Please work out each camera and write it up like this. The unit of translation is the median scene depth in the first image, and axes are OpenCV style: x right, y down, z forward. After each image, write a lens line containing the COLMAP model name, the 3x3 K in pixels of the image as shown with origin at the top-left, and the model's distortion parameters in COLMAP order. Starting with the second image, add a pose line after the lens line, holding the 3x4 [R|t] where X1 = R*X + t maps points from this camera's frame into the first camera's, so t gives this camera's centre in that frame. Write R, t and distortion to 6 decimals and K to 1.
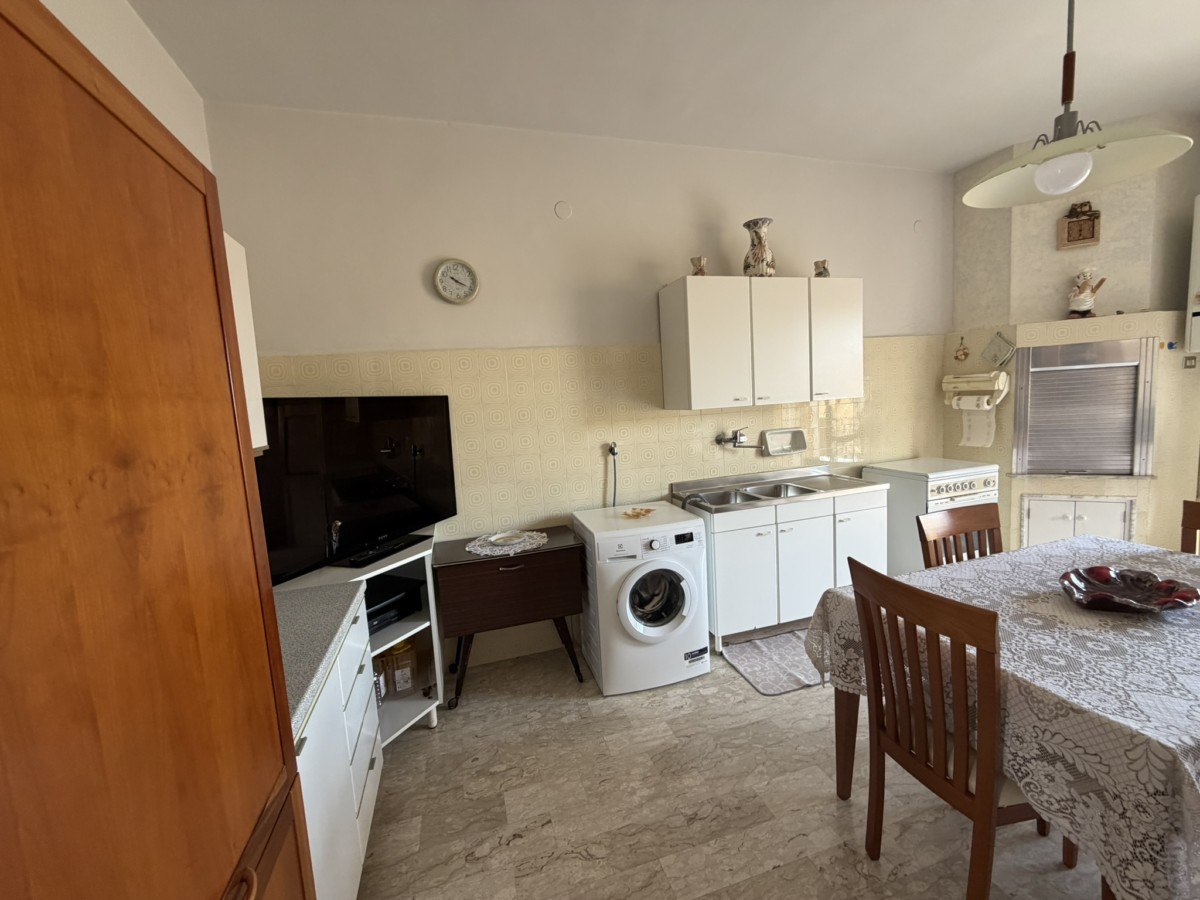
lens RADIAL K [[478.8, 0, 597.3], [0, 478.8, 450.2], [0, 0, 1]] dist [0.002284, 0.000183]
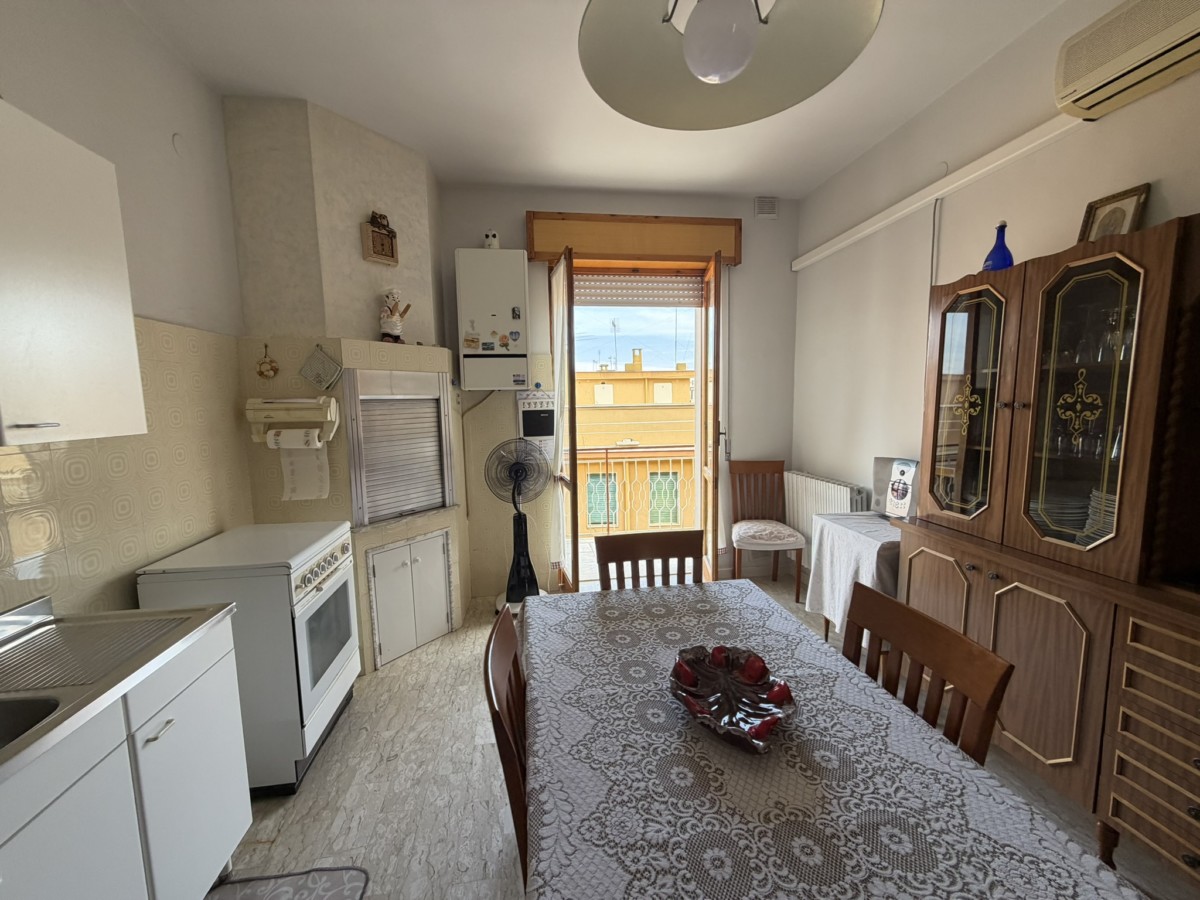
lens RADIAL K [[478.8, 0, 597.3], [0, 478.8, 450.2], [0, 0, 1]] dist [0.002284, 0.000183]
pose [[0.148592, -0.047483, 0.987758, 0.170953], [0.110657, 0.993372, 0.031106, -0.062858], [-0.982688, 0.104680, 0.152862, 0.521576]]
